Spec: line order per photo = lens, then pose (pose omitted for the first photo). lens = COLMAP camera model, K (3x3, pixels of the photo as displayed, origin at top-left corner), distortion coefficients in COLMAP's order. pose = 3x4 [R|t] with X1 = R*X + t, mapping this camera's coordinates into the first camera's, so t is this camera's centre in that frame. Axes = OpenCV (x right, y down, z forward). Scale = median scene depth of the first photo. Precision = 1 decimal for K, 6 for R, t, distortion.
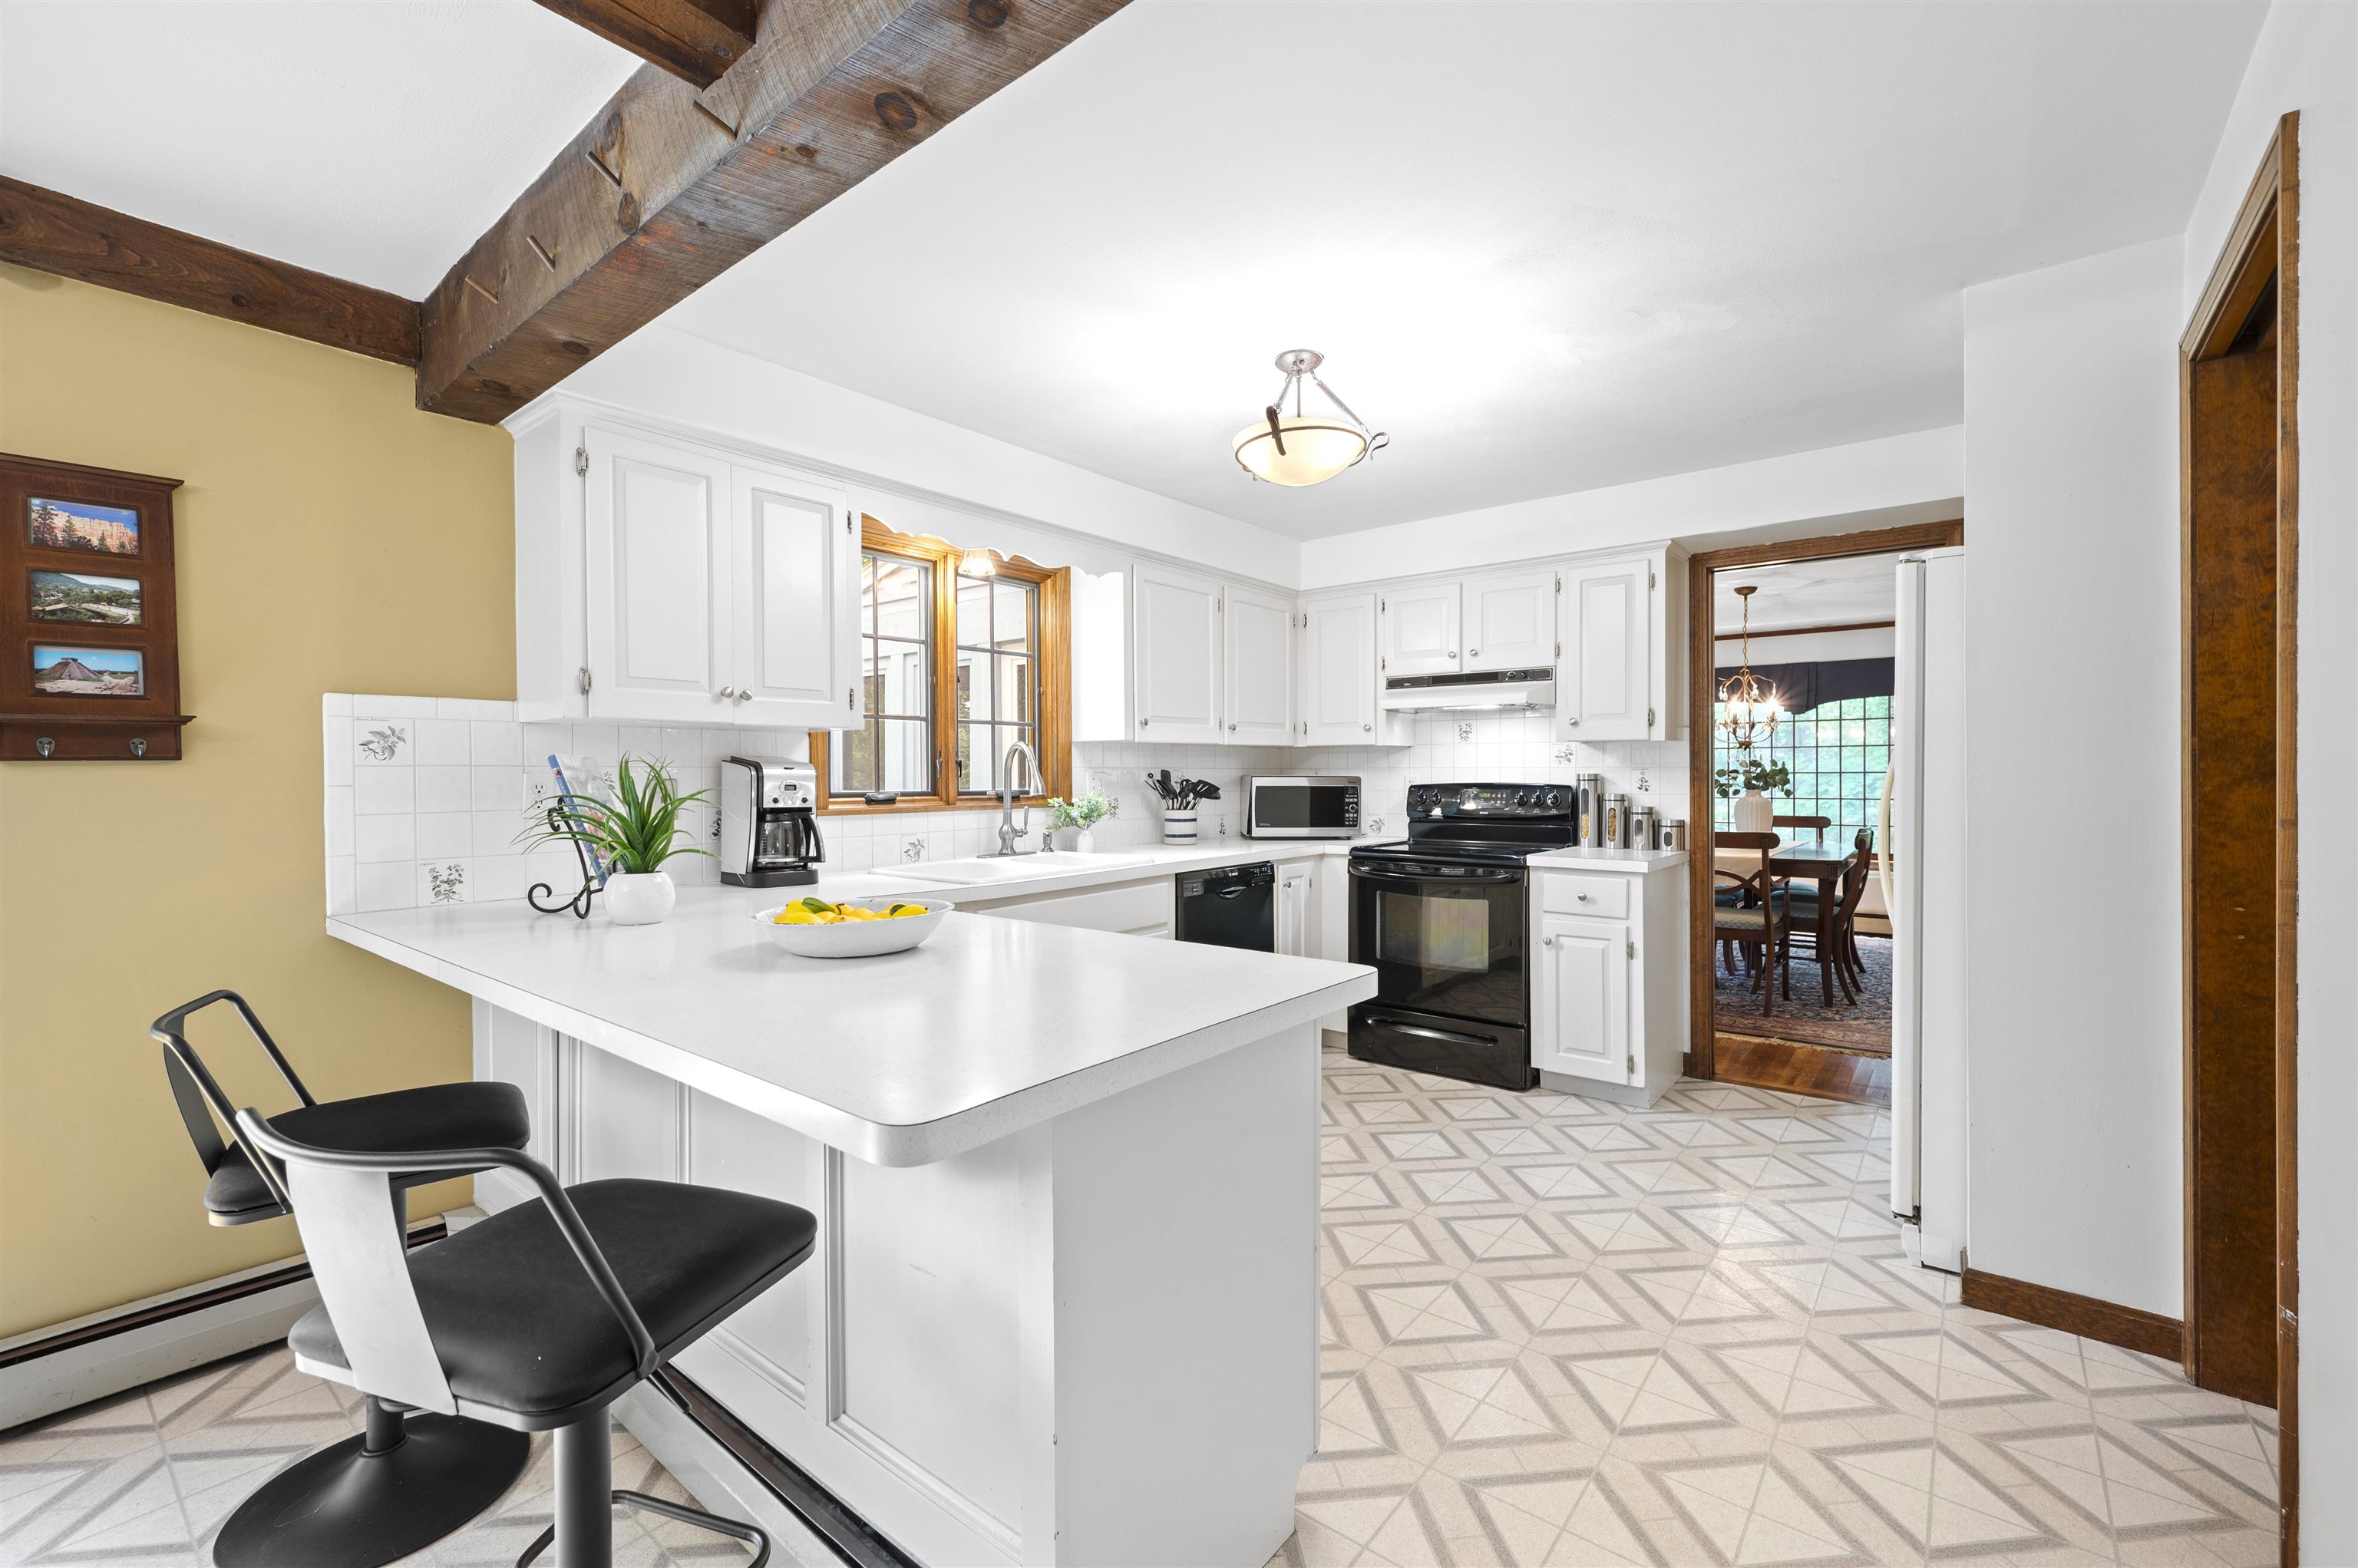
lens RADIAL K [[971.4, 0, 1207.0], [0, 971.4, 787.7], [0, 0, 1]] dist [-0.009808, 0.003664]
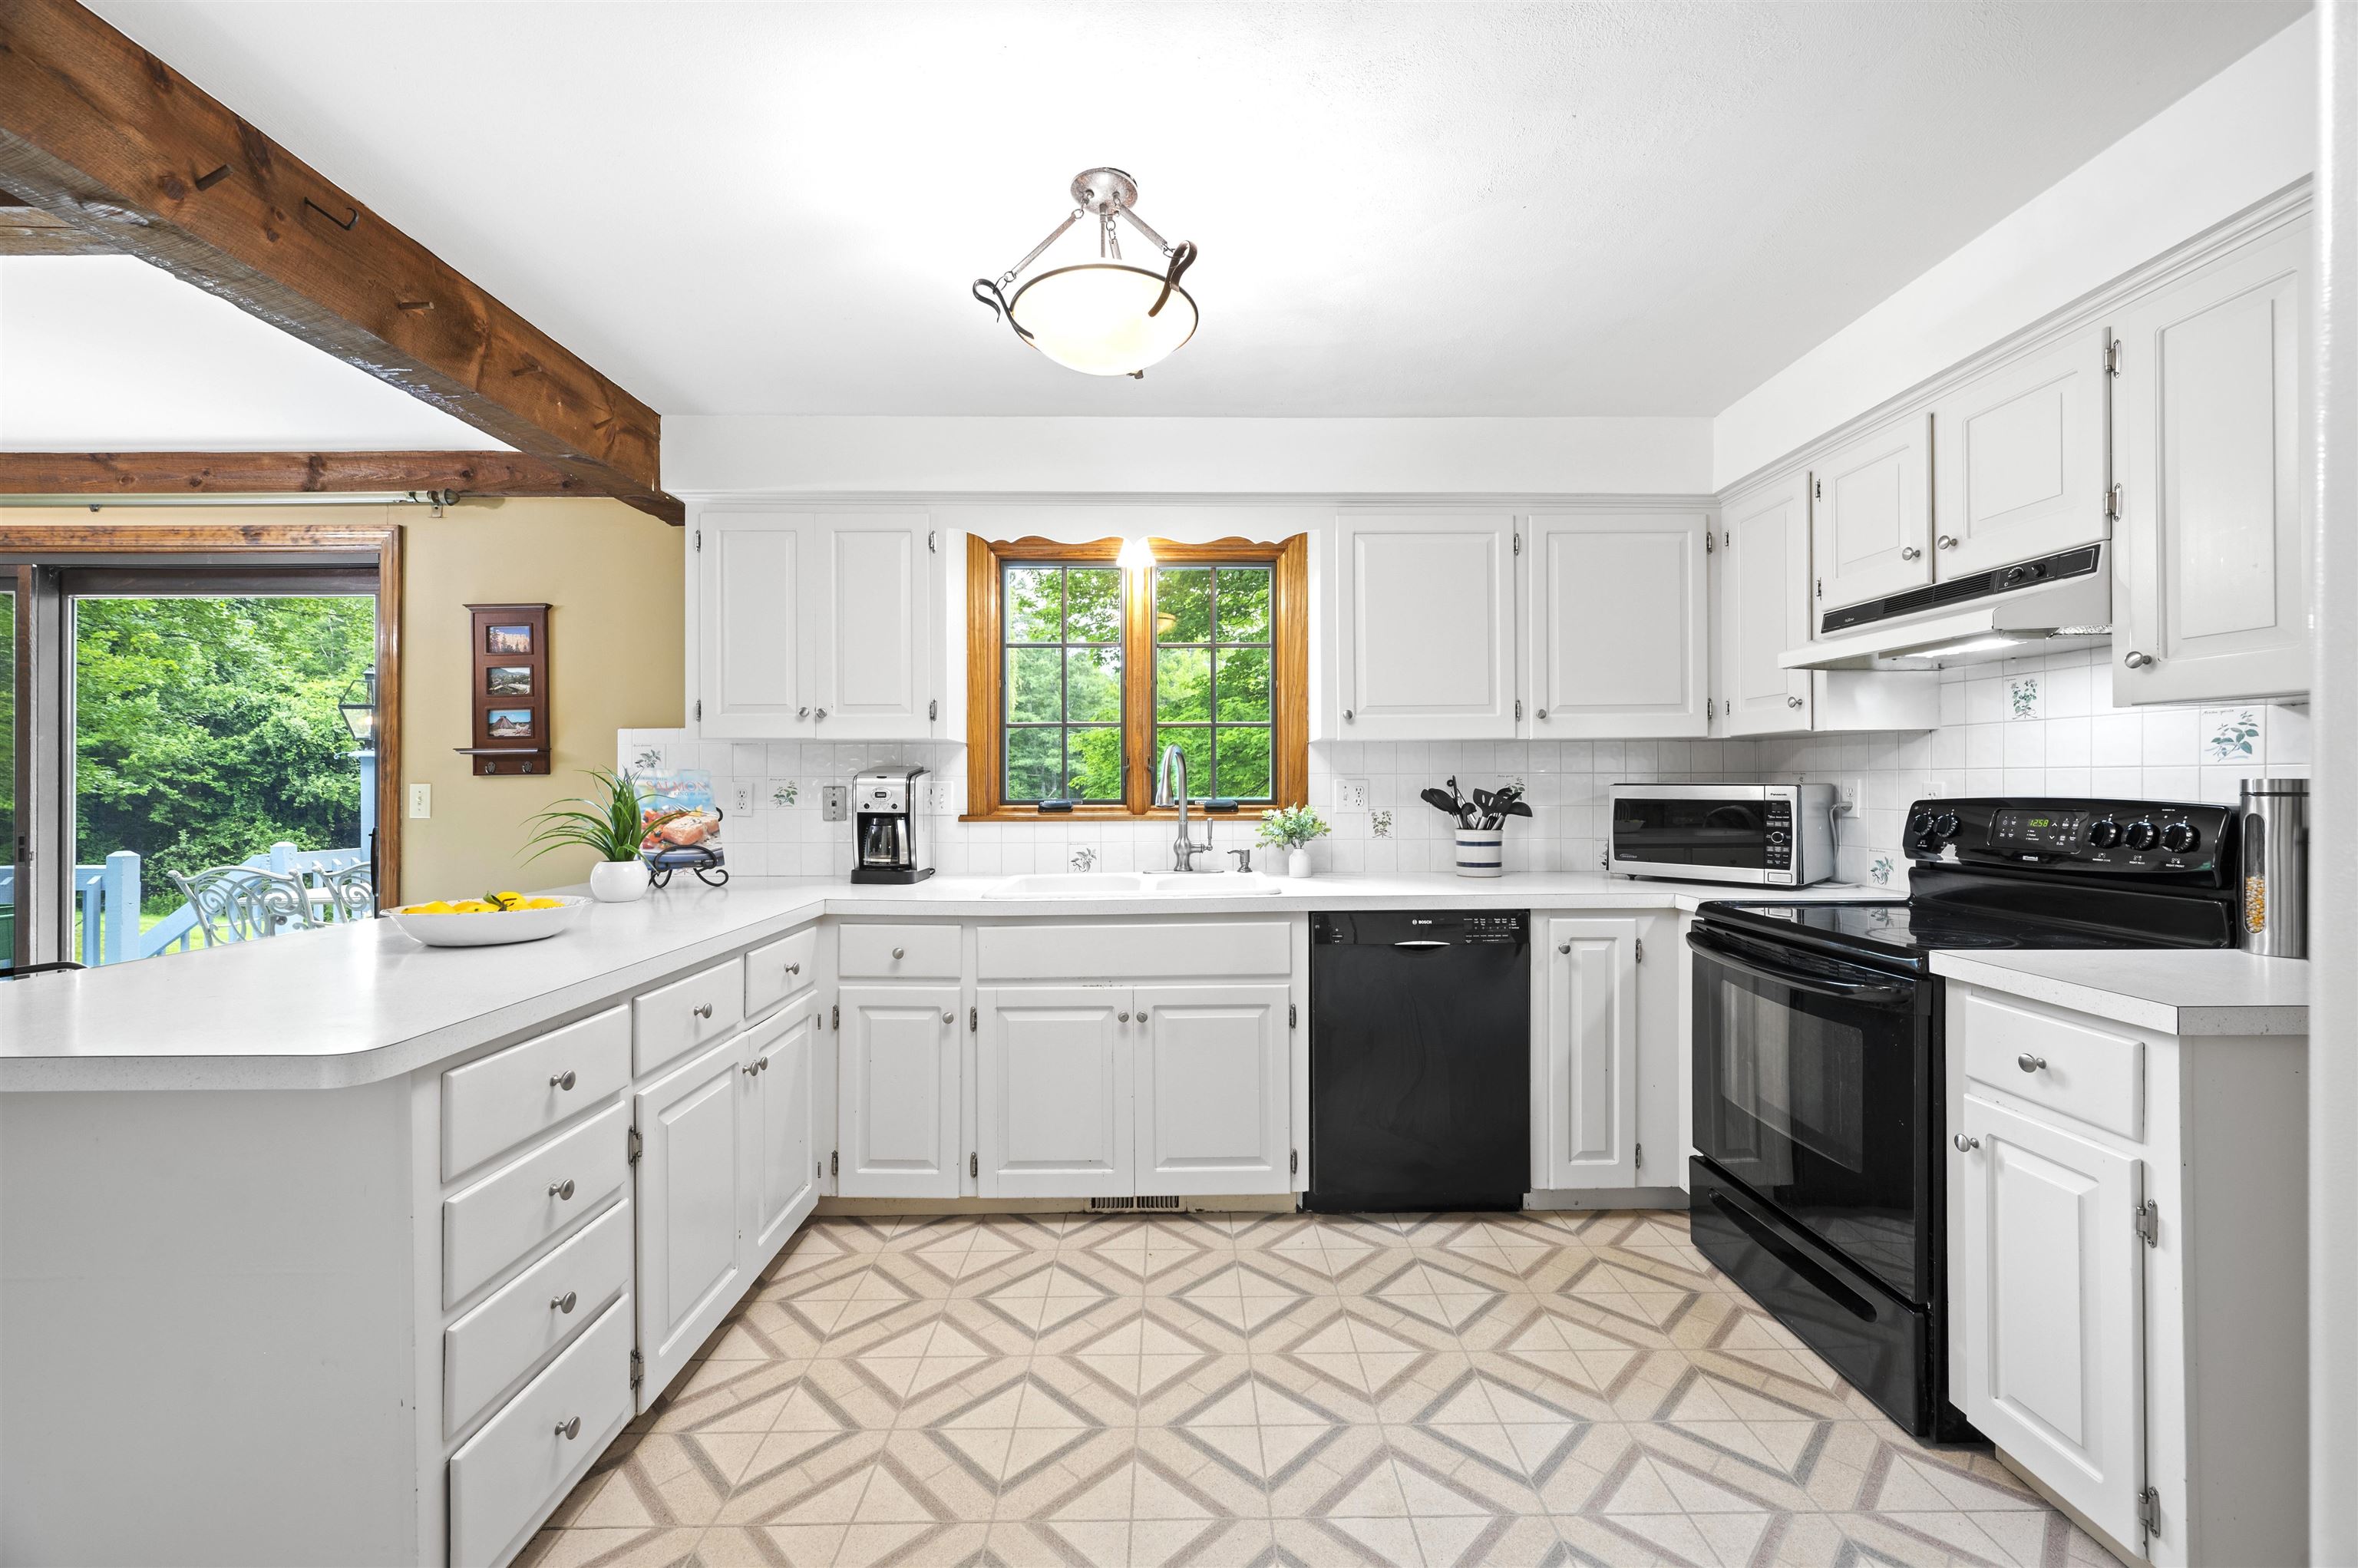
lens RADIAL K [[971.4, 0, 1192.5], [0, 971.4, 784.7], [0, 0, 1]] dist [-0.009808, 0.003664]
pose [[0.634165, 0.001055, -0.773197, 0.547750], [-0.008872, 0.999943, -0.005912, -0.006748], [0.773147, 0.010609, 0.634138, 0.491019]]
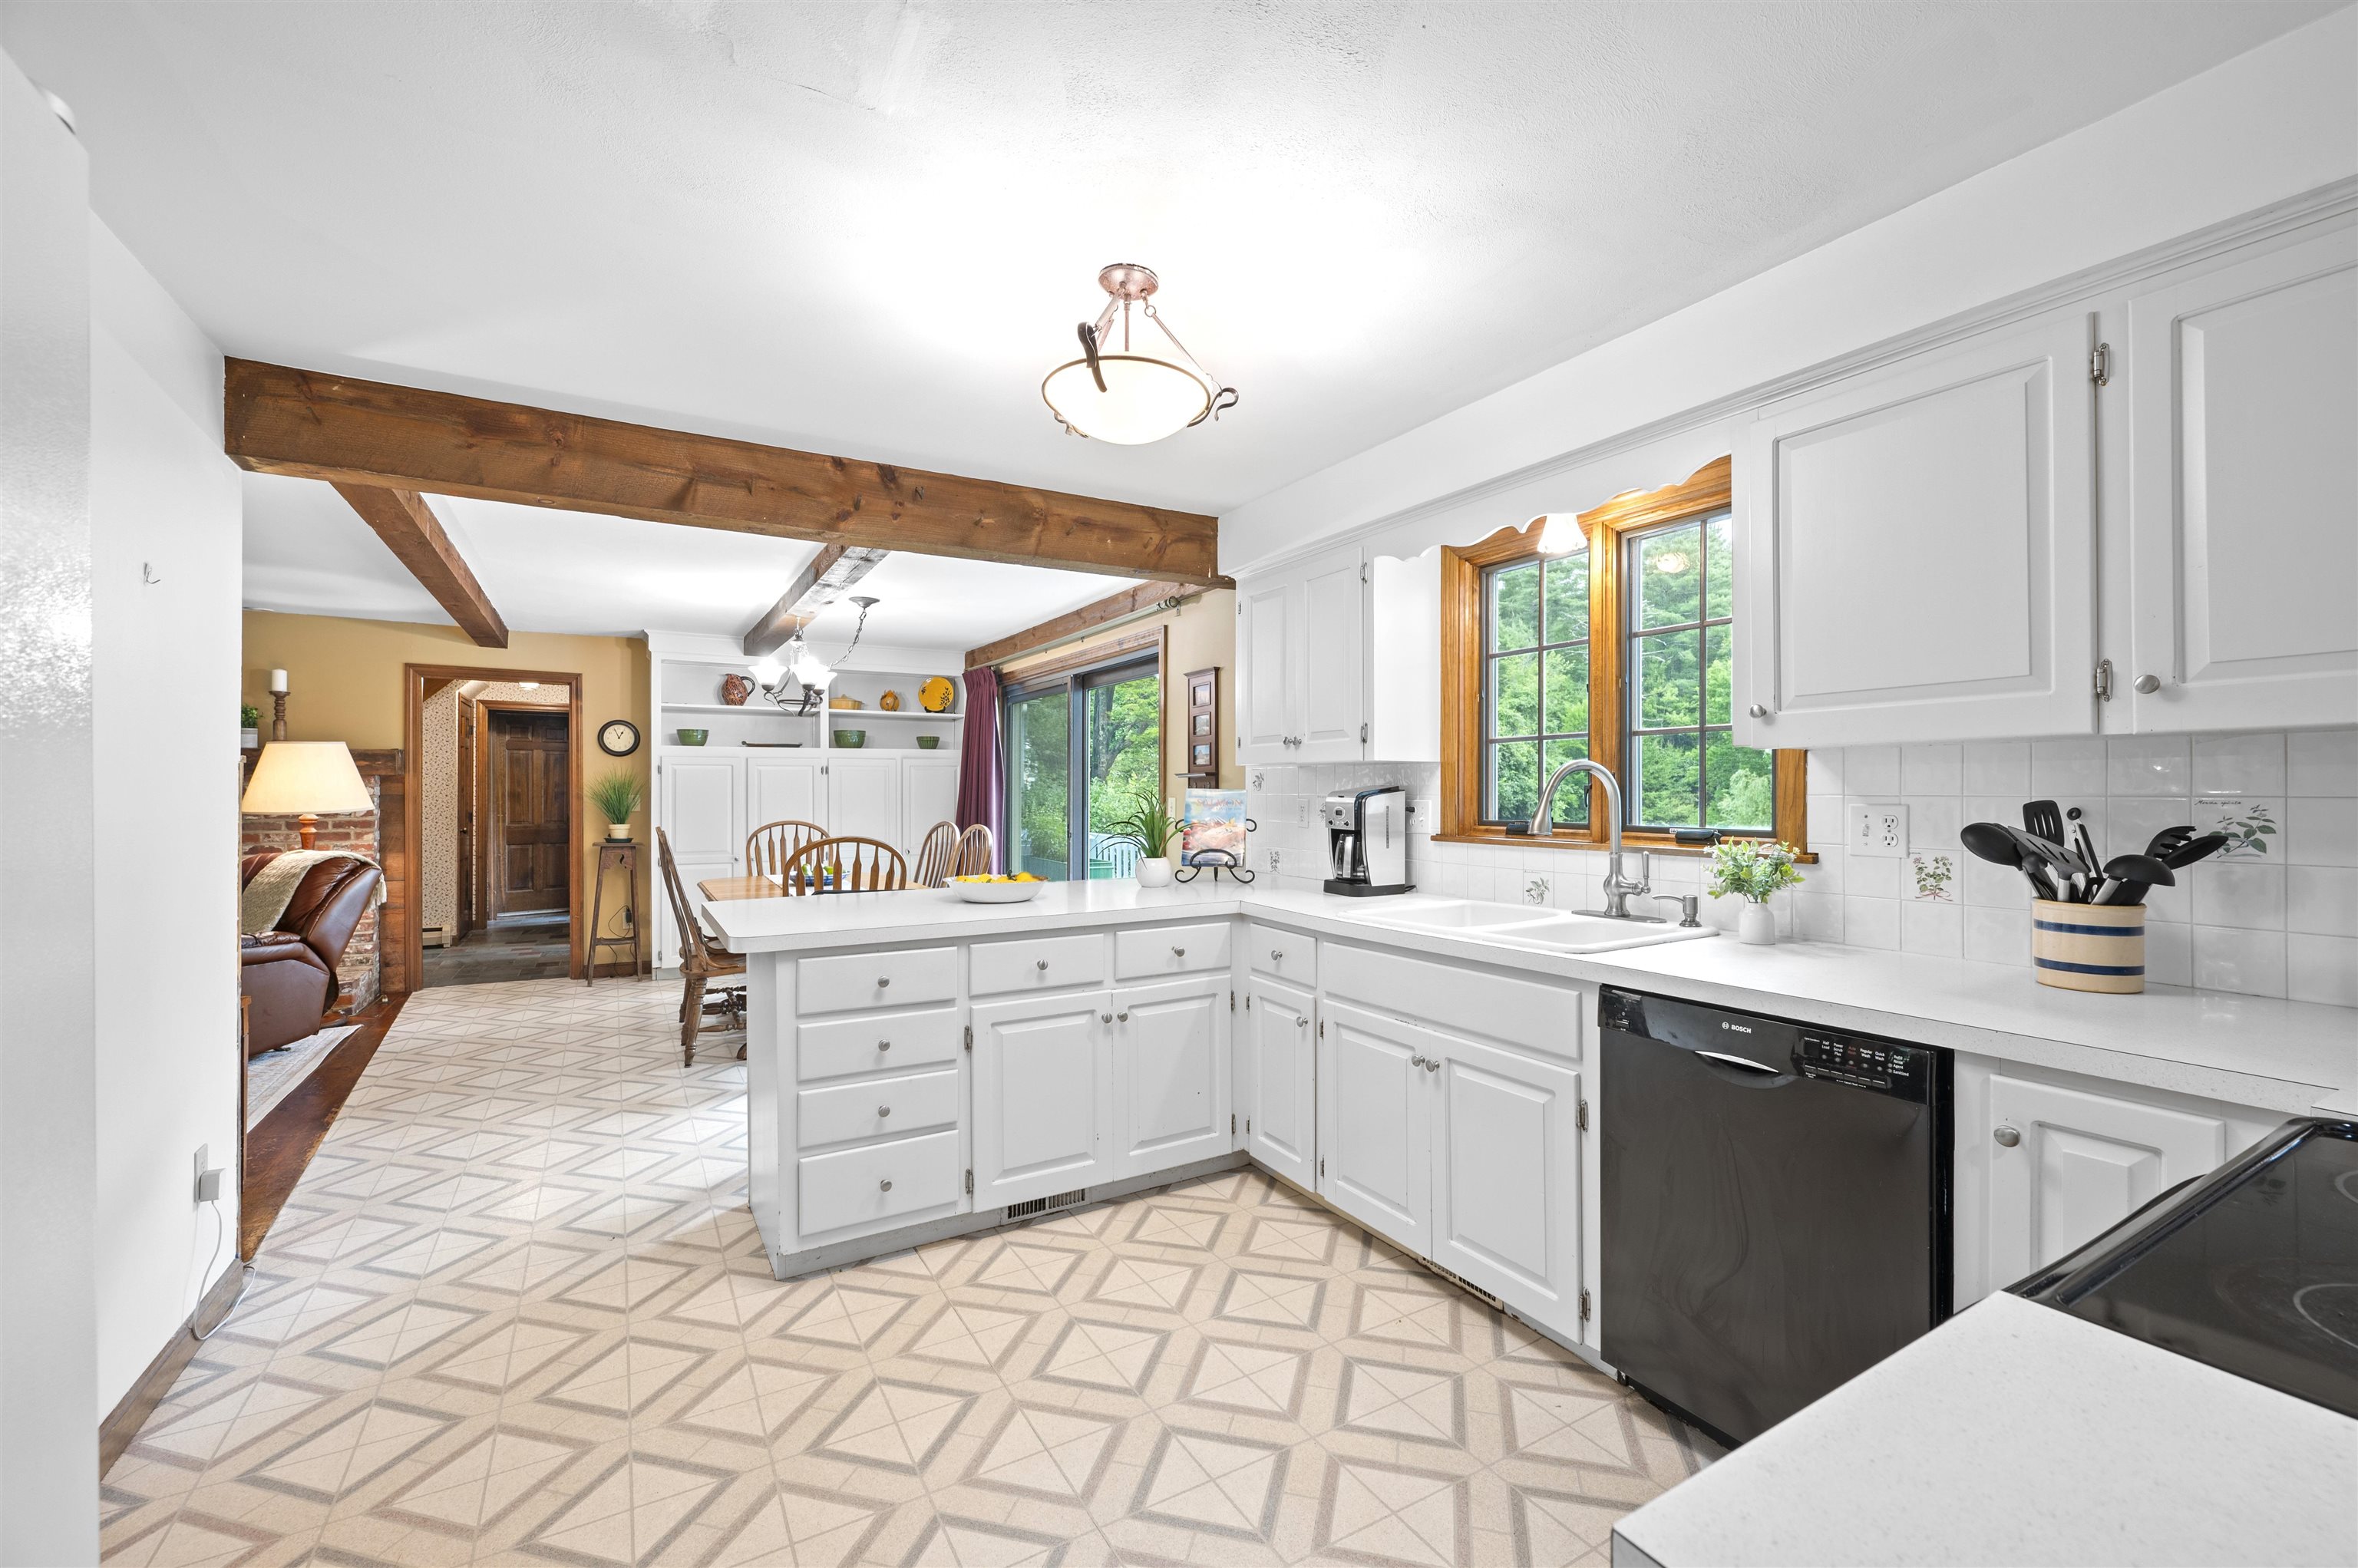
lens RADIAL K [[971.4, 0, 1174.8], [0, 971.4, 790.3], [0, 0, 1]] dist [-0.009808, 0.003664]
pose [[-0.367759, 0.005307, -0.929906, 0.651798], [-0.008355, 0.999925, 0.009011, -0.031805], [0.929884, 0.011083, -0.367687, 1.069258]]
